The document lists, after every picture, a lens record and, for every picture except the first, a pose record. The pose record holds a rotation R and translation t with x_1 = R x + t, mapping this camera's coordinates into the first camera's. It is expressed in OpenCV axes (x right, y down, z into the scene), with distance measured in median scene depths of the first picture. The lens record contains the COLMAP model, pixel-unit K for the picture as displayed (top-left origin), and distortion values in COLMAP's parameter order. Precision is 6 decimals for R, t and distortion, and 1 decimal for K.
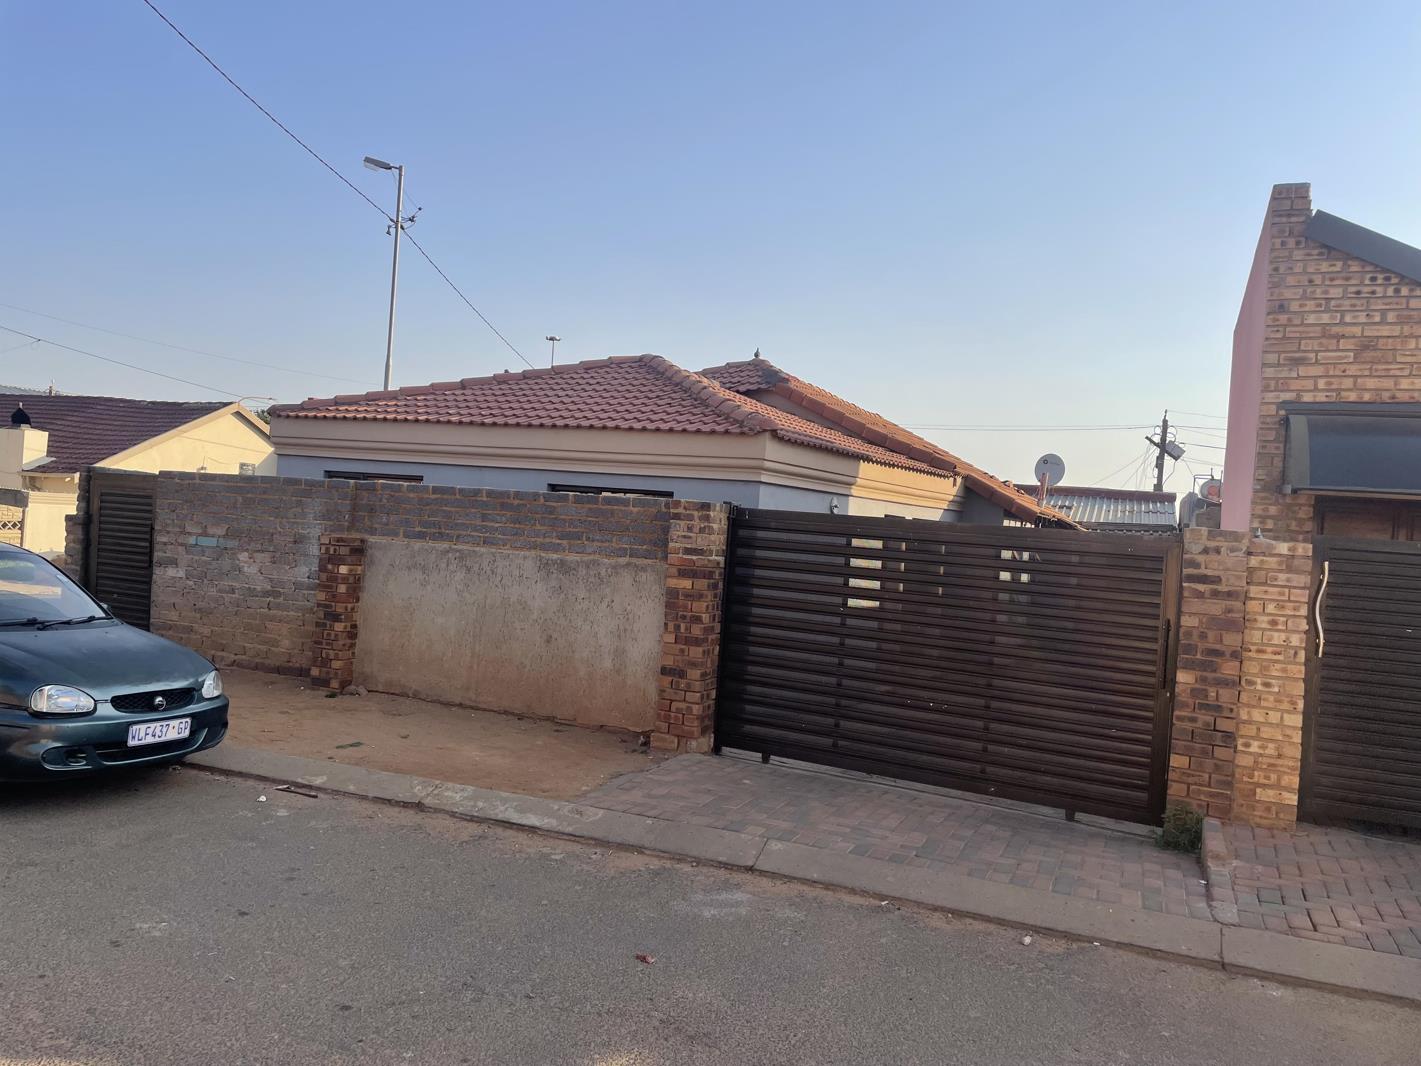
lens RADIAL K [[1088.2, 0, 706.2], [0, 1088.2, 522.2], [0, 0, 1]] dist [0.058074, -0.078792]
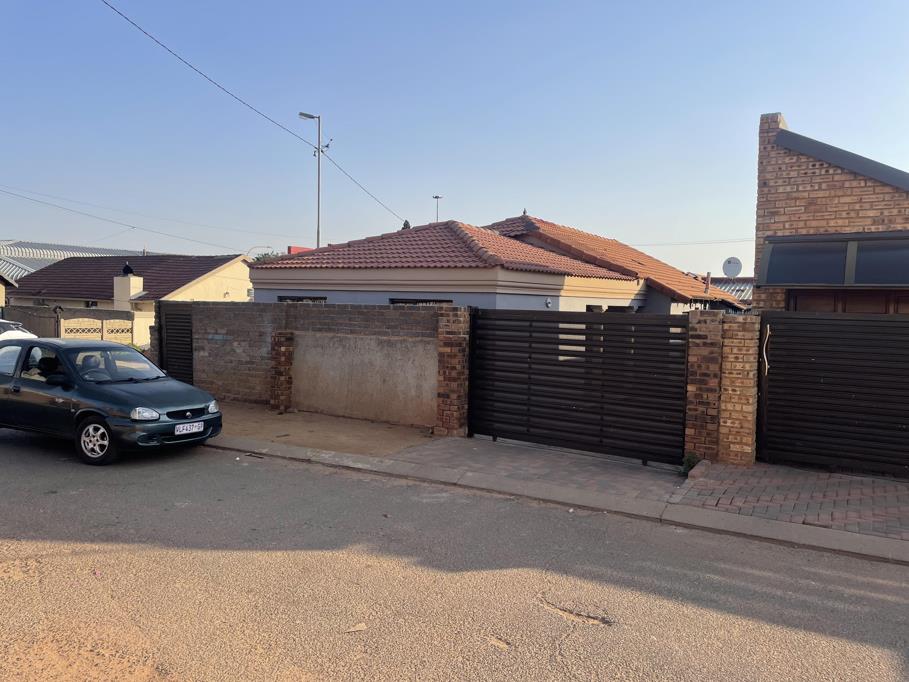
lens RADIAL K [[696.1, 0, 456.0], [0, 696.1, 341.0], [0, 0, 1]] dist [0.058074, -0.078792]
pose [[0.990615, -0.041143, -0.130342, 0.162658], [0.047001, 0.998003, 0.042189, -0.010432], [0.128346, -0.047919, 0.990571, -0.224920]]
